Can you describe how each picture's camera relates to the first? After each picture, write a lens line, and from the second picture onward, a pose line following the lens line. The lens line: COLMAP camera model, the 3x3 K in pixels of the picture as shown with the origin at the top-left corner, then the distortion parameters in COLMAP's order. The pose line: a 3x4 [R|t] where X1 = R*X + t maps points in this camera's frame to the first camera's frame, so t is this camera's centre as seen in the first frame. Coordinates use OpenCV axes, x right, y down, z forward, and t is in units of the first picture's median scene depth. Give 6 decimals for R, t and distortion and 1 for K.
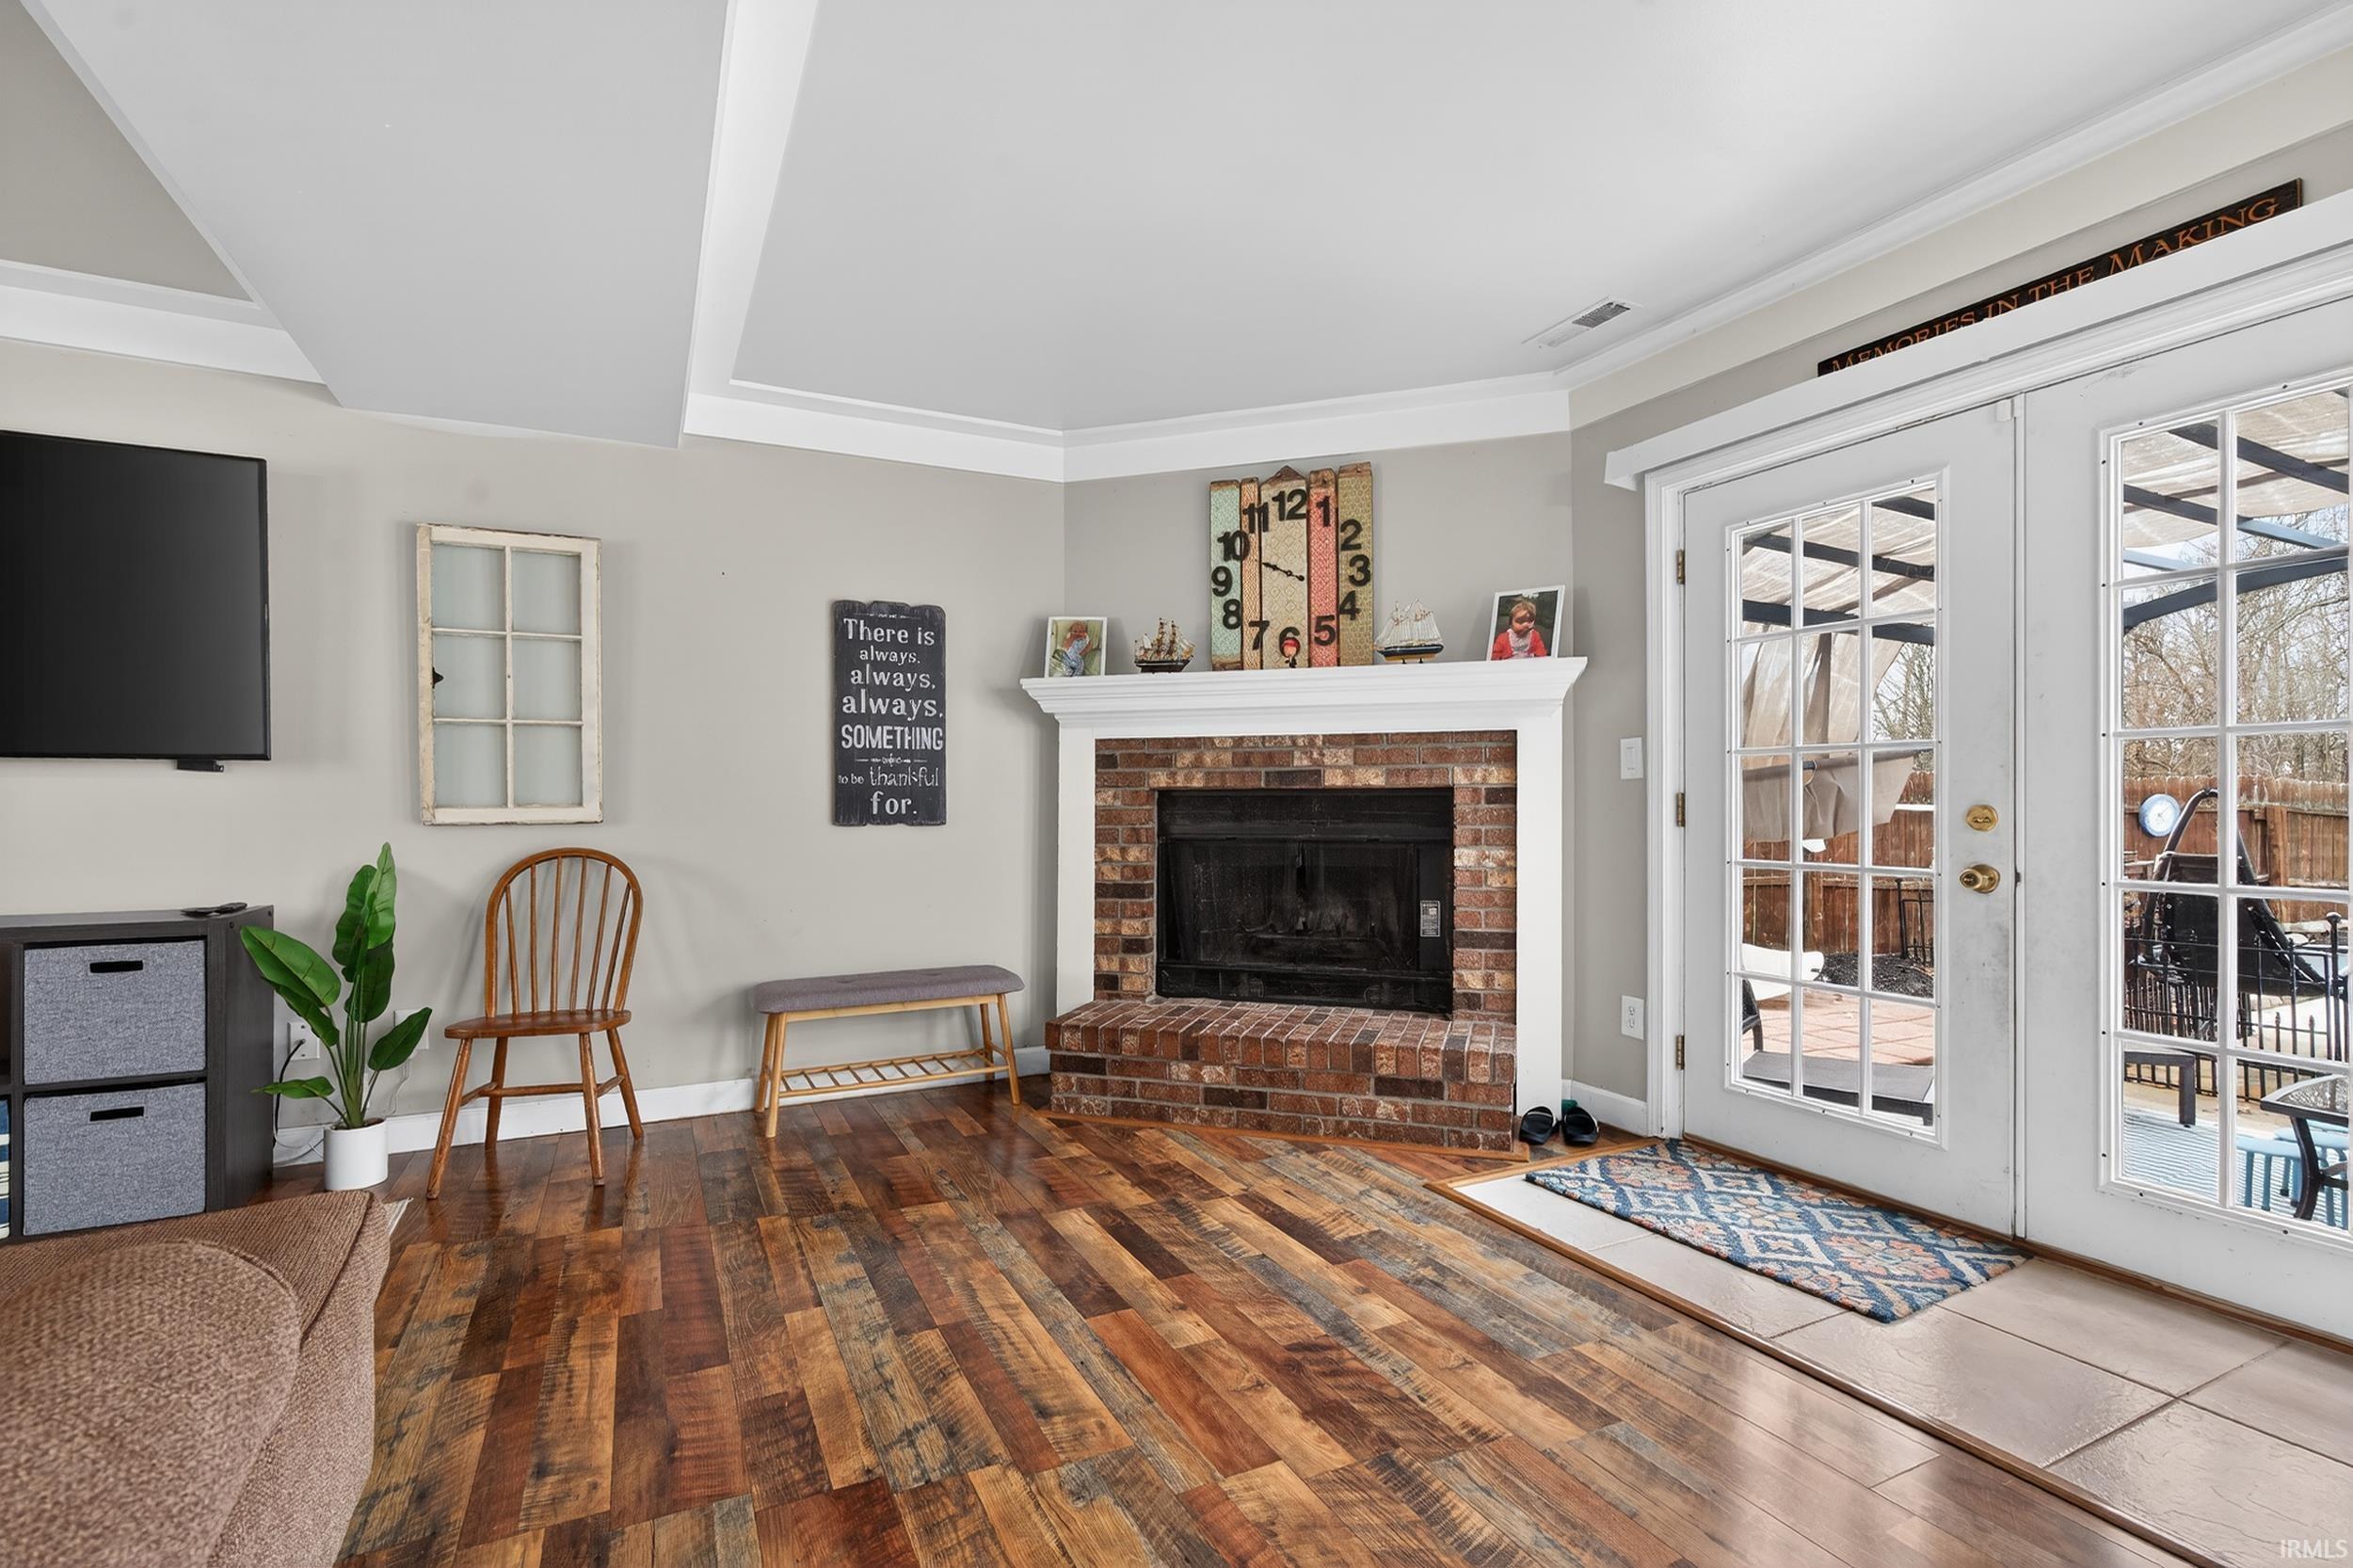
lens RADIAL K [[1067.6, 0, 1177.5], [0, 1067.6, 808.0], [0, 0, 1]] dist [-0.007499, 0.004076]
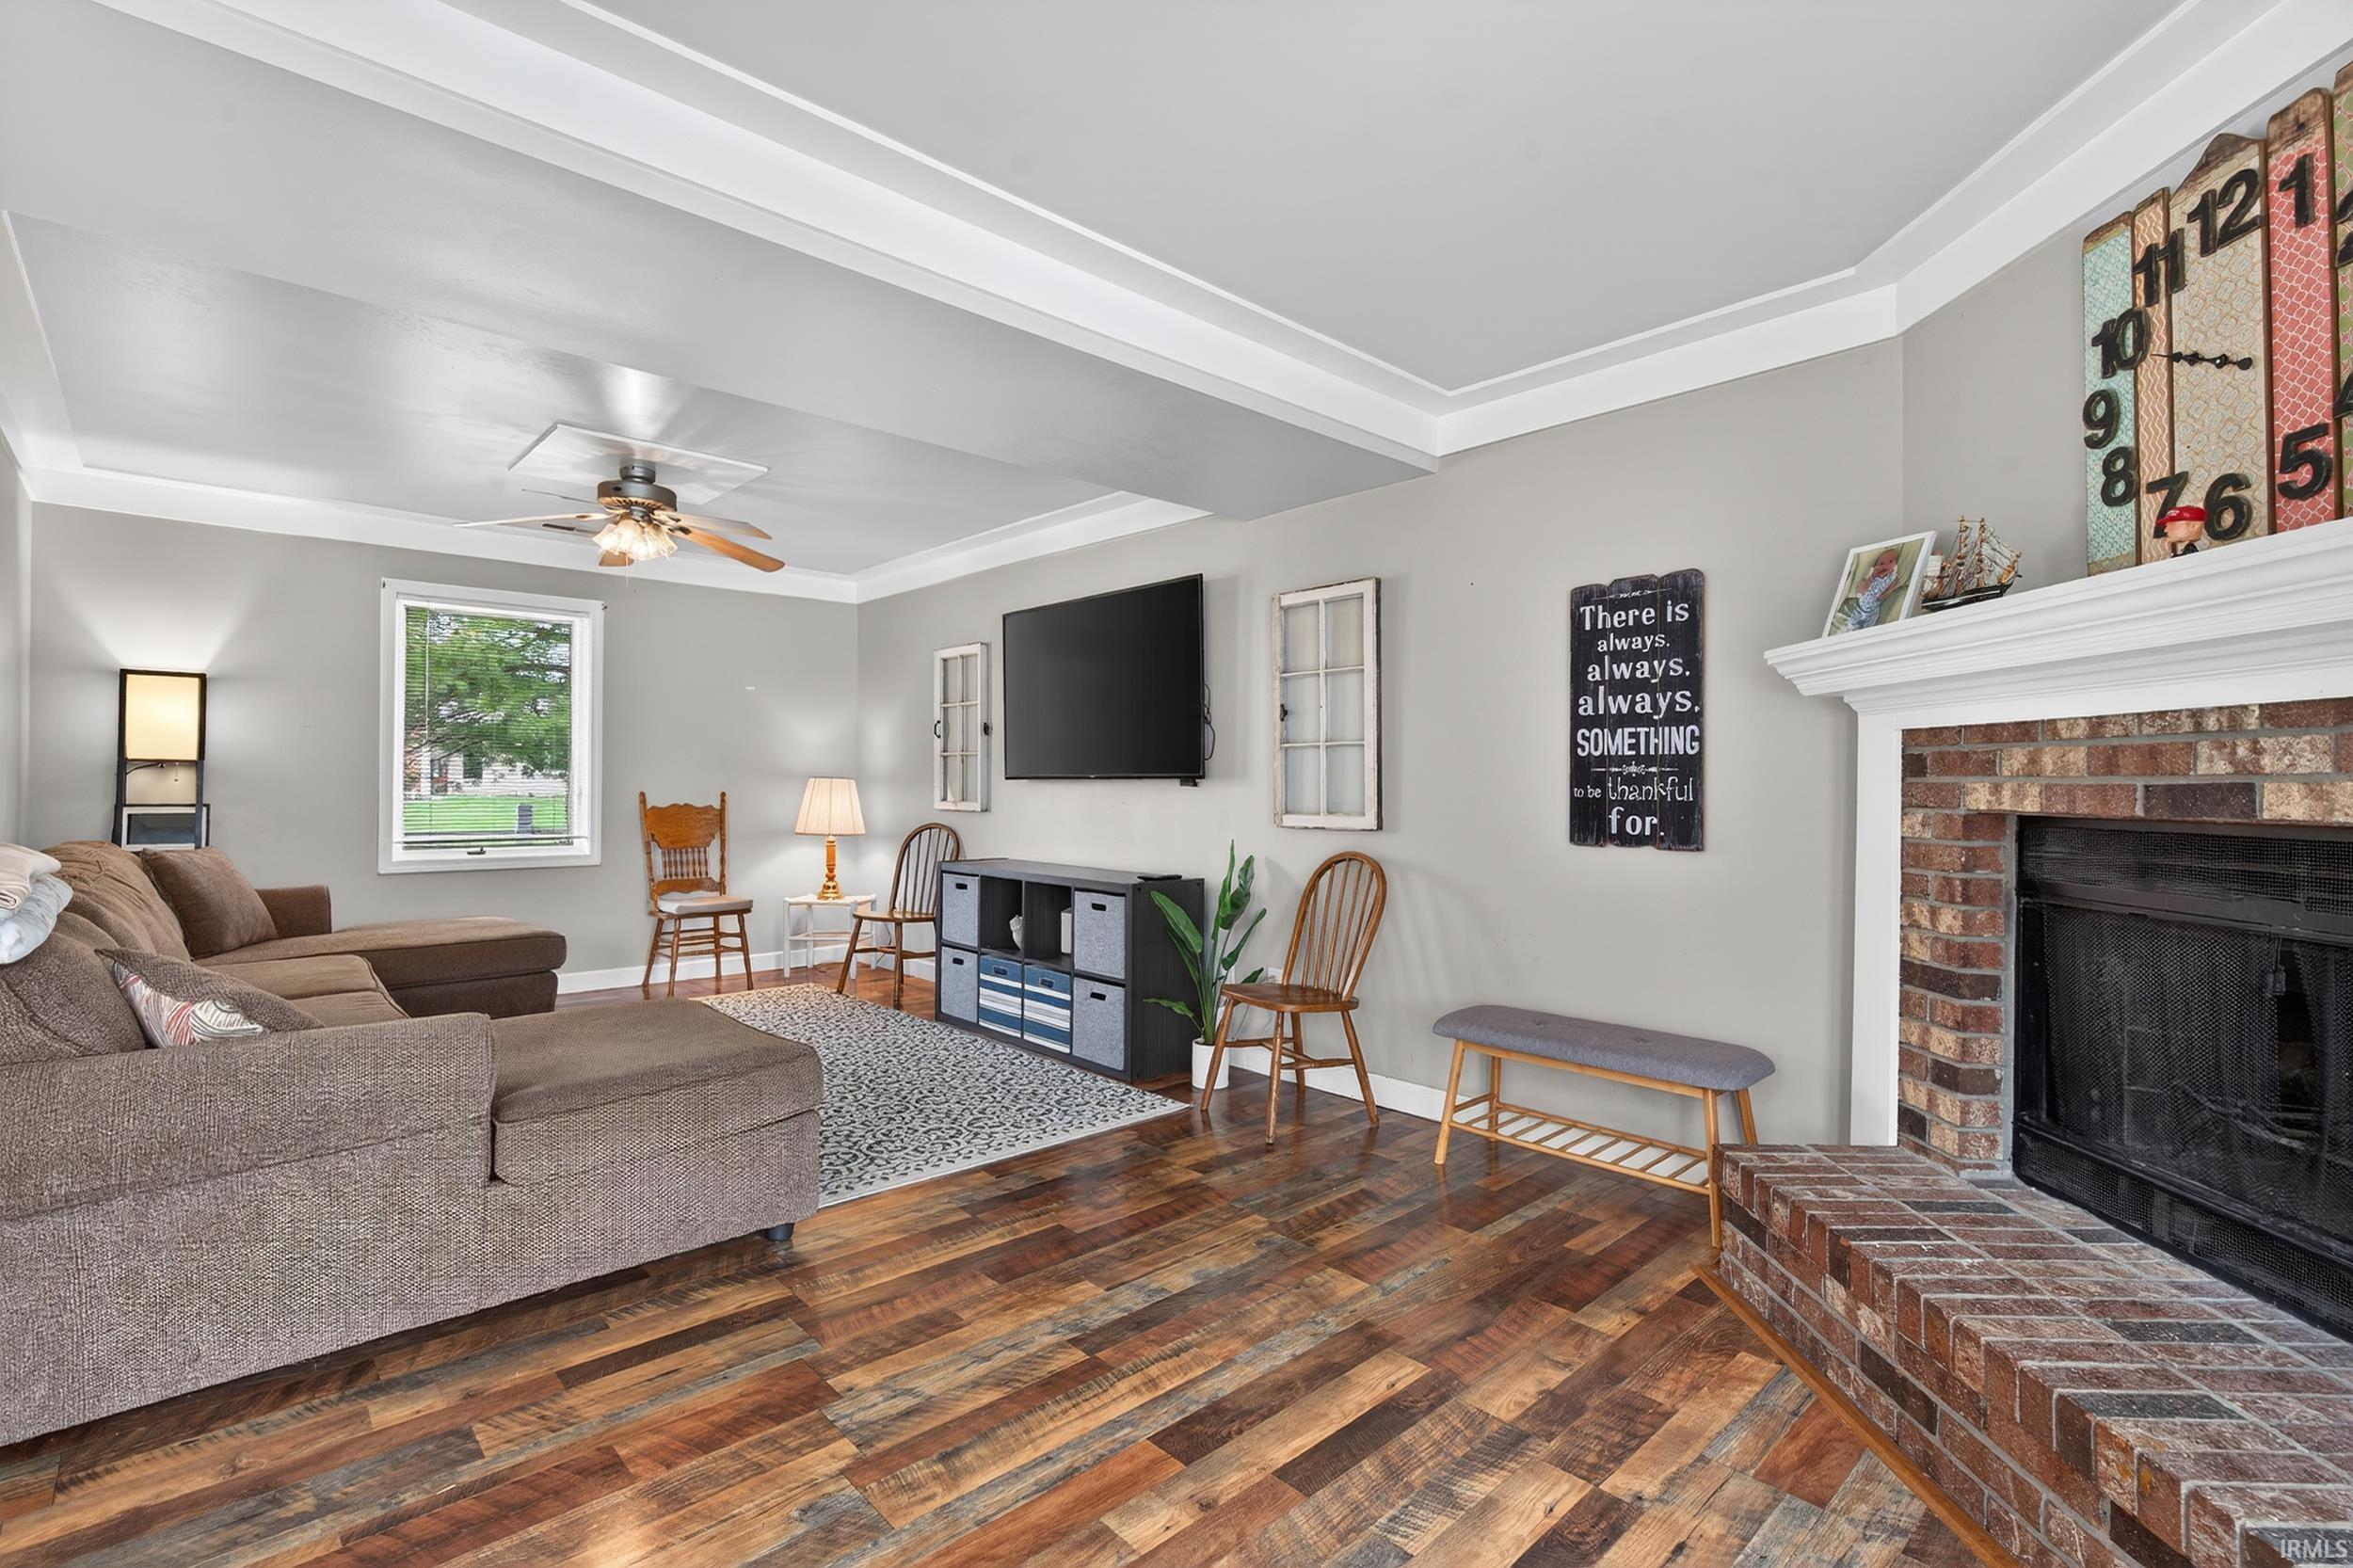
lens RADIAL K [[1067.6, 0, 1187.5], [0, 1067.6, 774.9], [0, 0, 1]] dist [-0.007499, 0.004076]
pose [[0.283815, -0.003238, -0.958873, 0.445018], [-0.009634, 0.999934, -0.006228, -0.033158], [0.958831, 0.011005, 0.283766, 0.459006]]
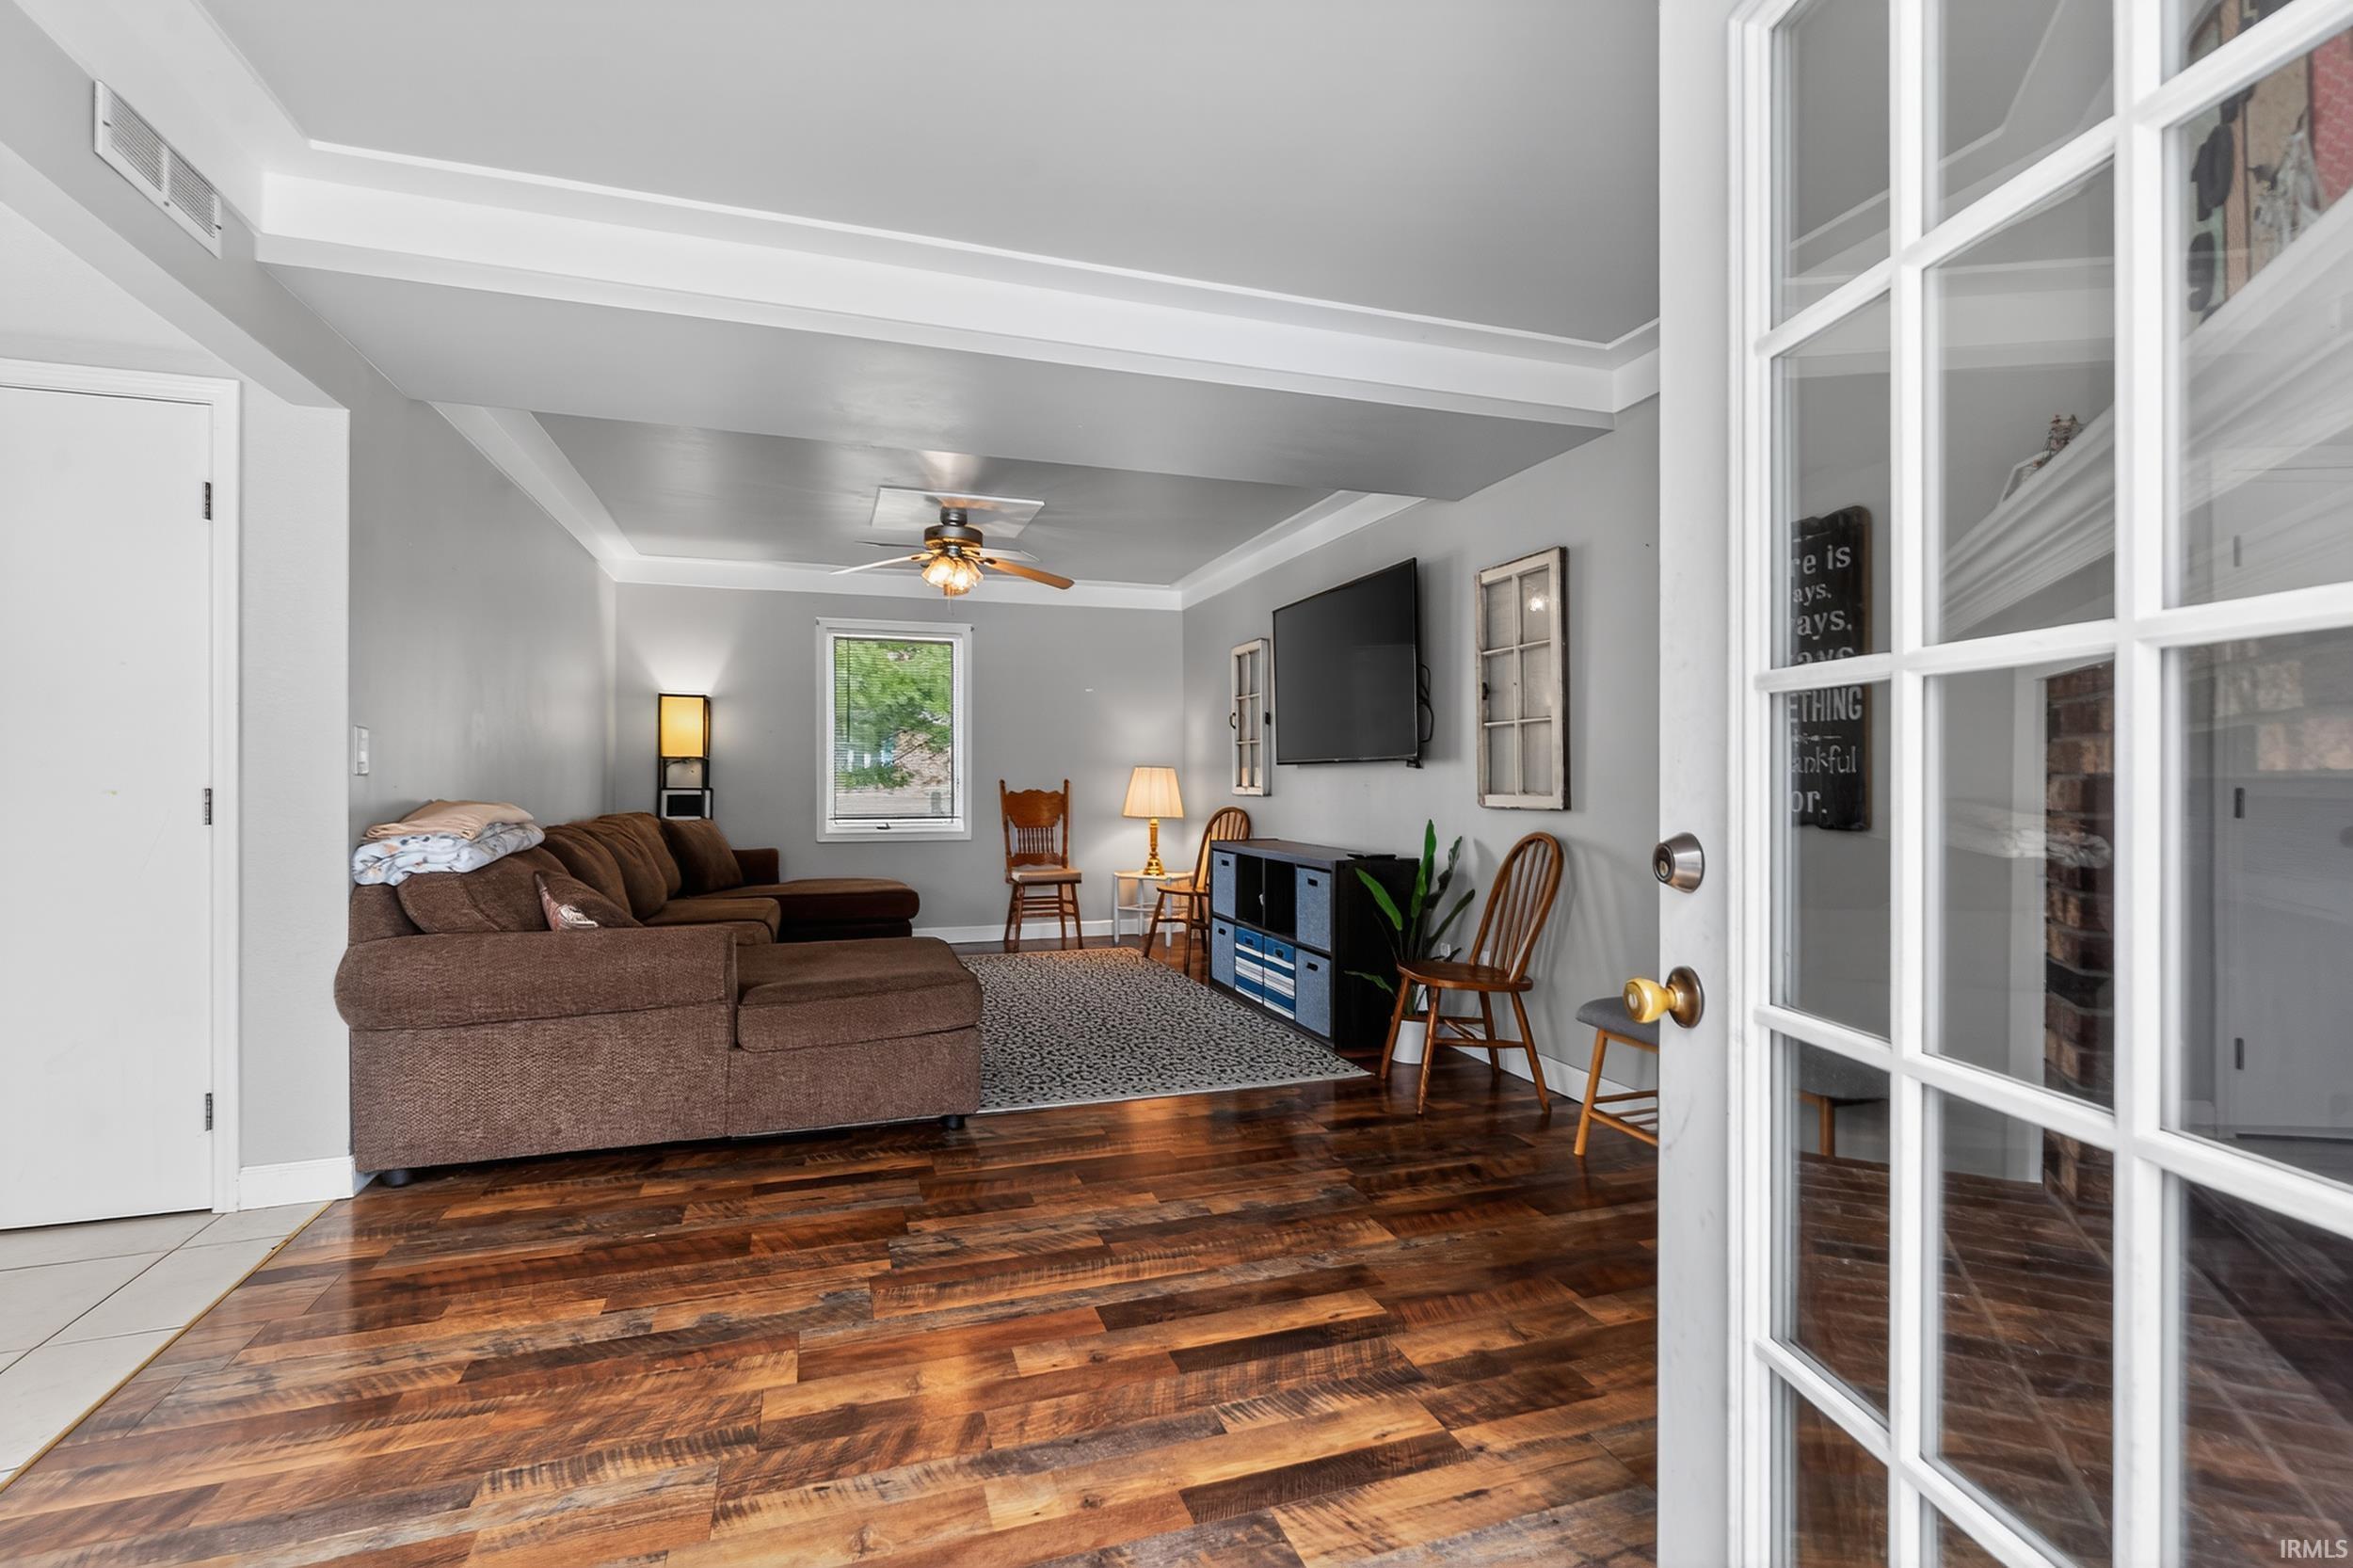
lens RADIAL K [[1067.6, 0, 1181.0], [0, 1067.6, 770.7], [0, 0, 1]] dist [-0.007499, 0.004076]
pose [[-0.140323, -0.003856, -0.990098, 0.540754], [-0.002517, 0.999991, -0.003537, -0.019557], [0.990103, 0.001996, -0.140331, 0.720742]]
